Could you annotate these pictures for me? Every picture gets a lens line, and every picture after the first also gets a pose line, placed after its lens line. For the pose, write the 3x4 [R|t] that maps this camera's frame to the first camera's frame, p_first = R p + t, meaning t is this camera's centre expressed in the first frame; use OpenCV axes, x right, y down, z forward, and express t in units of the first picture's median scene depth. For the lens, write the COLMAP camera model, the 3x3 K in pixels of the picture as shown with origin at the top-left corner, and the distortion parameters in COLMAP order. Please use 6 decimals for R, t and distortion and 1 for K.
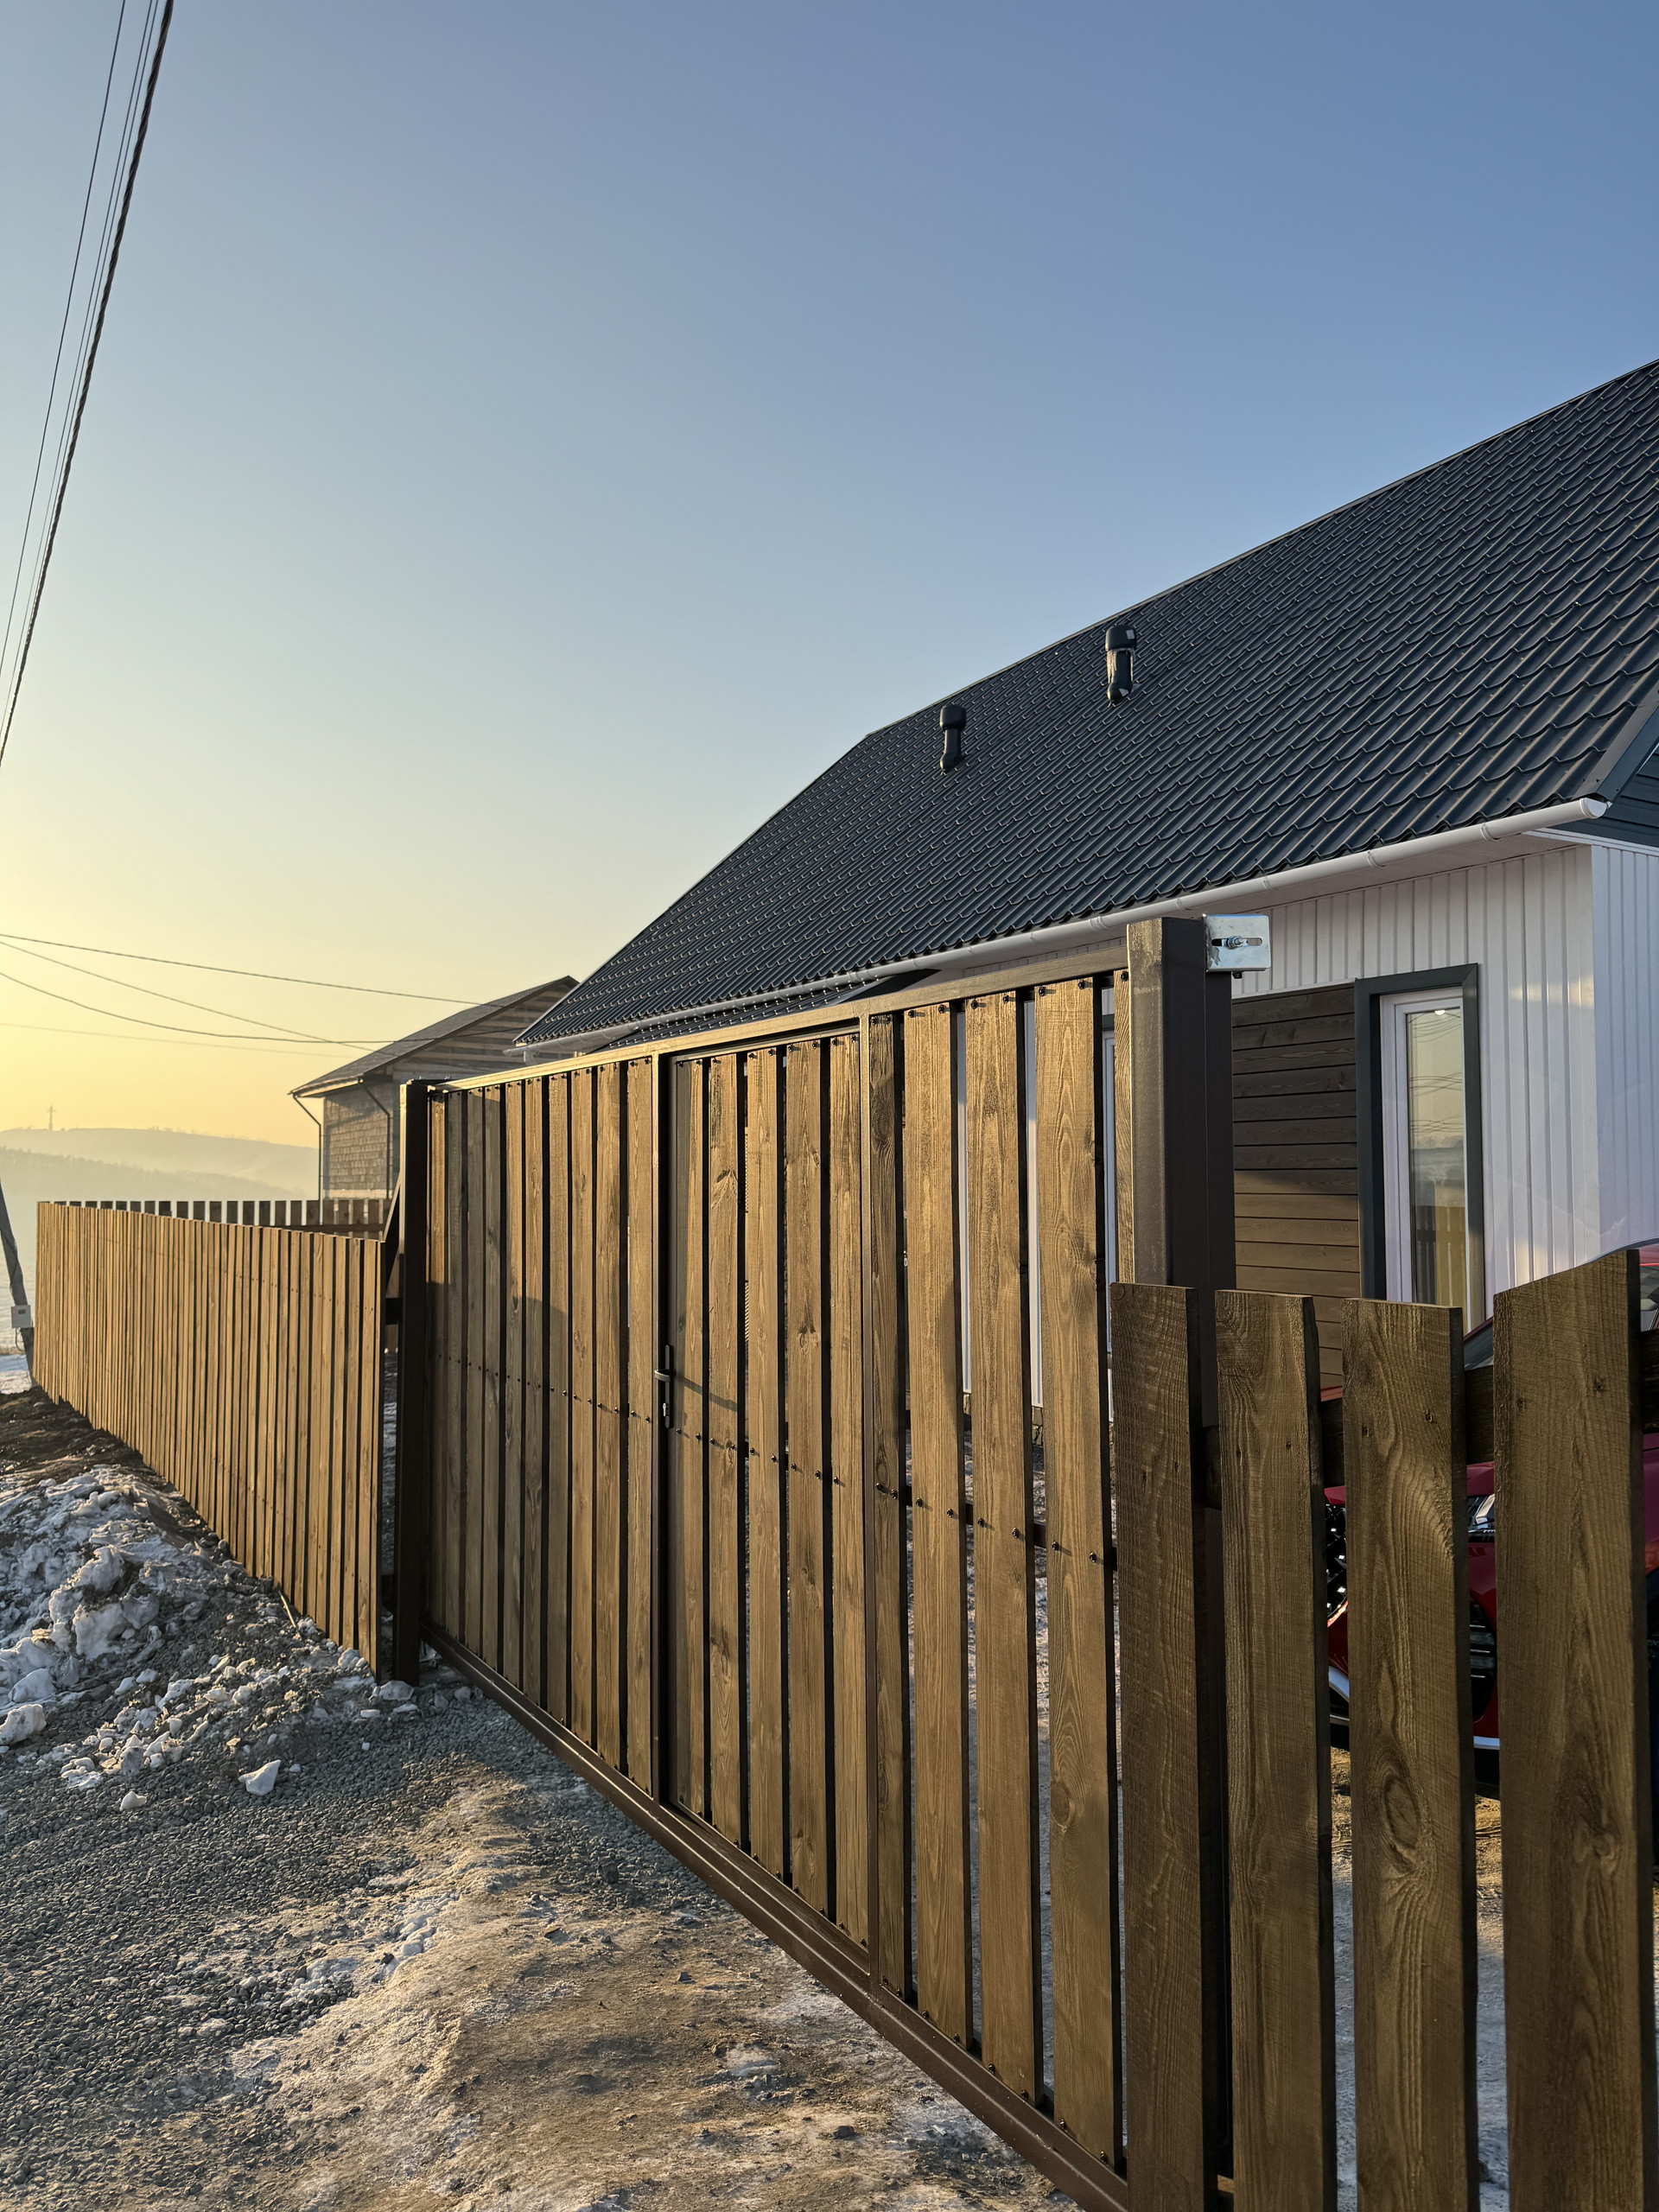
lens RADIAL K [[1550.8, 0, 820.5], [0, 1550.8, 1109.6], [0, 0, 1]] dist [0.012593, 0.000649]
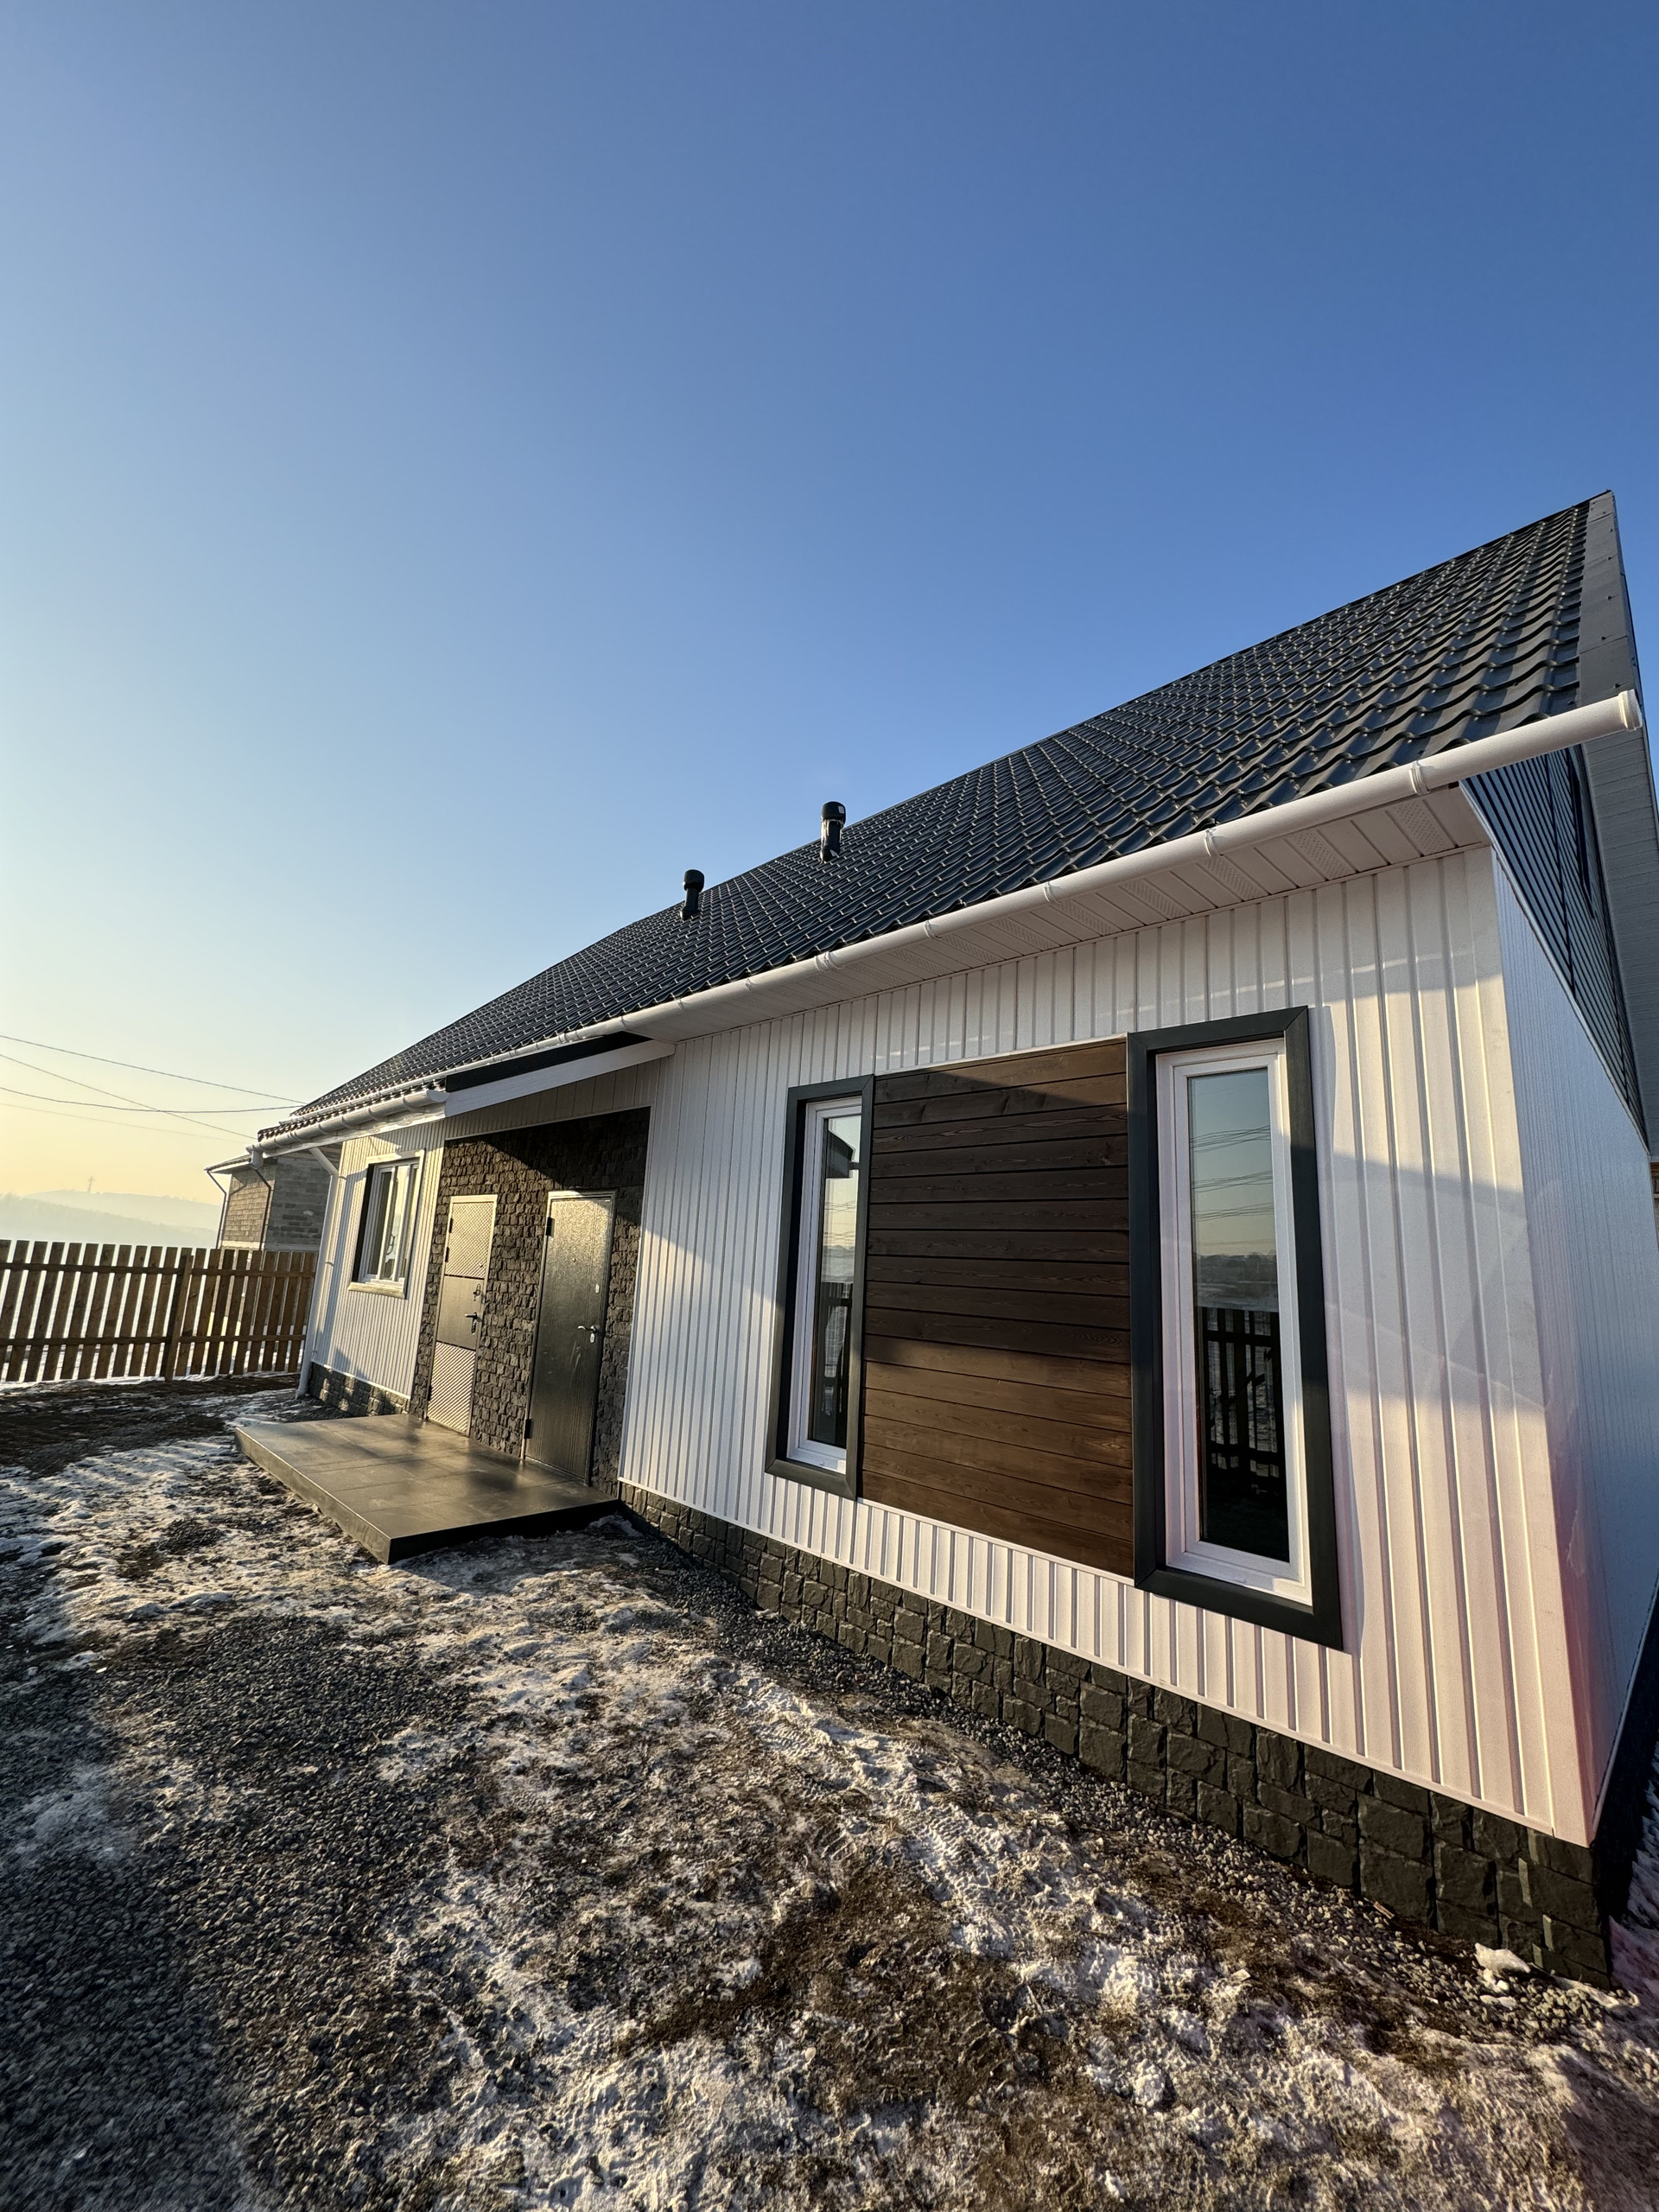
lens RADIAL K [[877.5, 0, 829.0], [0, 877.5, 1103.2], [0, 0, 1]] dist [-0.000215, 0.000030]
pose [[0.968087, 0.095673, 0.231636, 0.080868], [-0.064299, 0.988145, -0.139408, 0.028044], [-0.242227, 0.120065, 0.962762, 0.569763]]
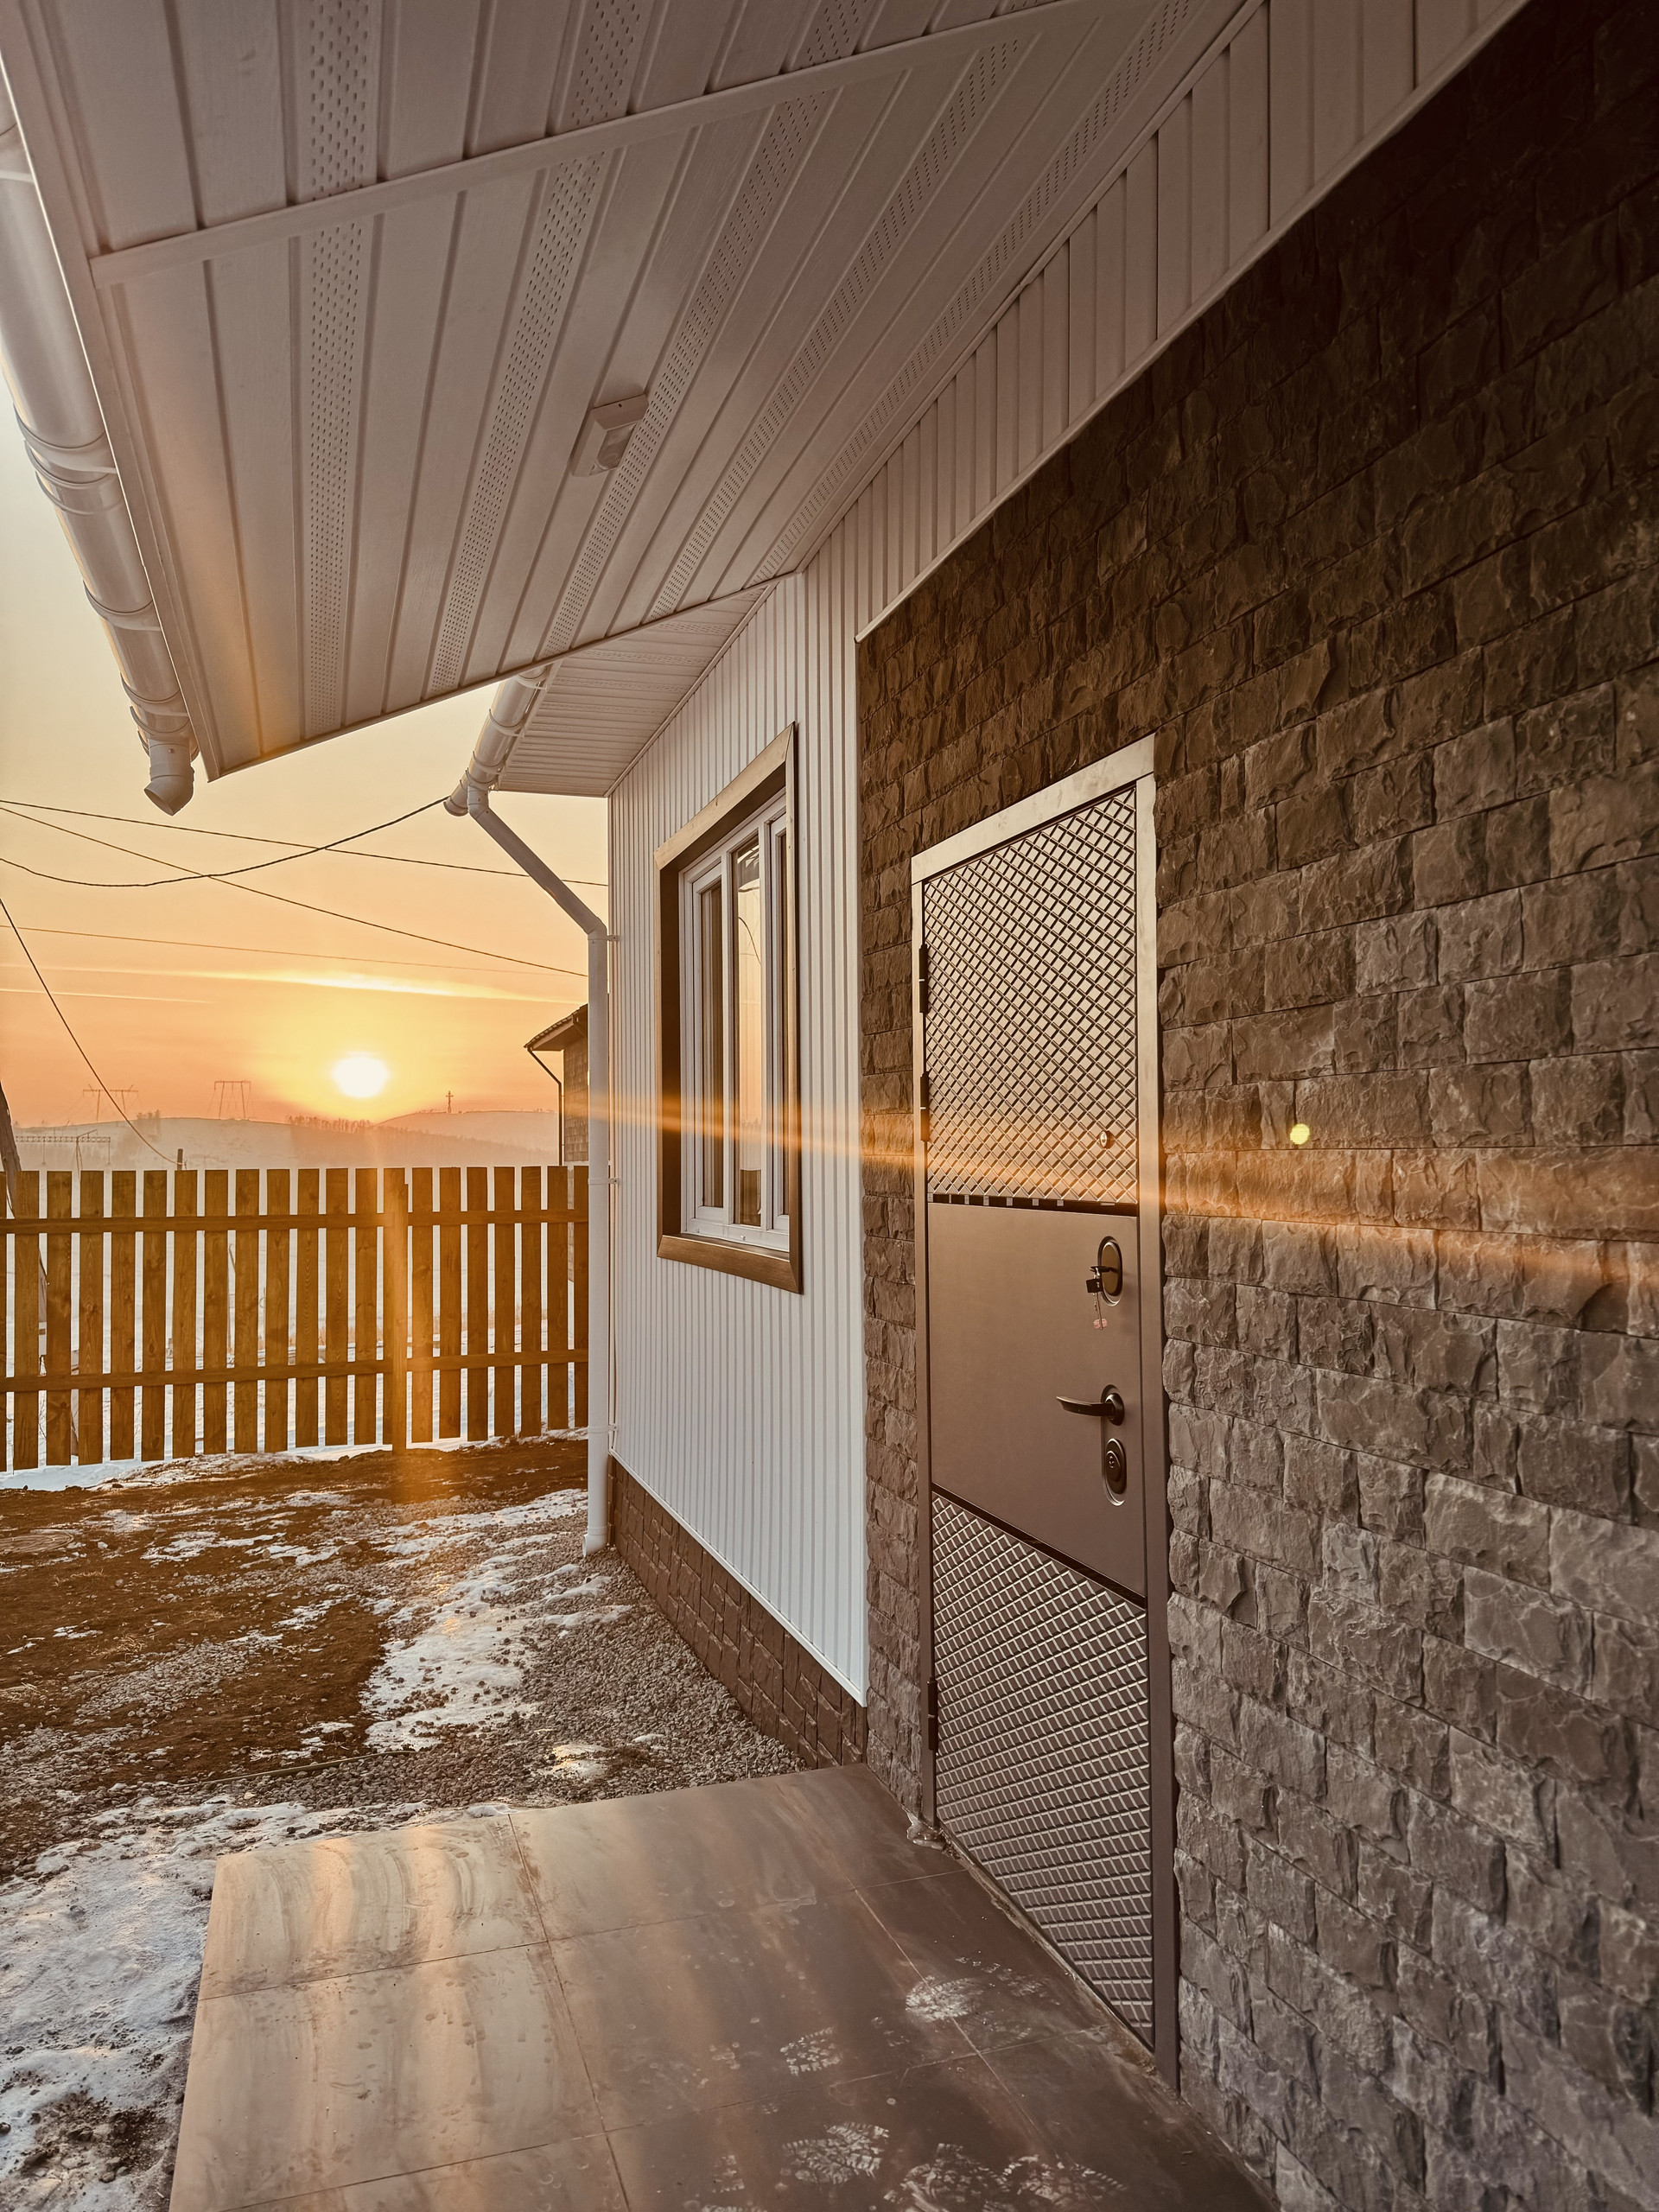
lens RADIAL K [[1550.8, 0, 828.2], [0, 1550.8, 1107.8], [0, 0, 1]] dist [0.012593, 0.000649]
pose [[0.977165, -0.016857, -0.211810, -0.041450], [0.020322, 0.999693, 0.014194, 0.085438], [0.211506, -0.018174, 0.977208, 1.313654]]
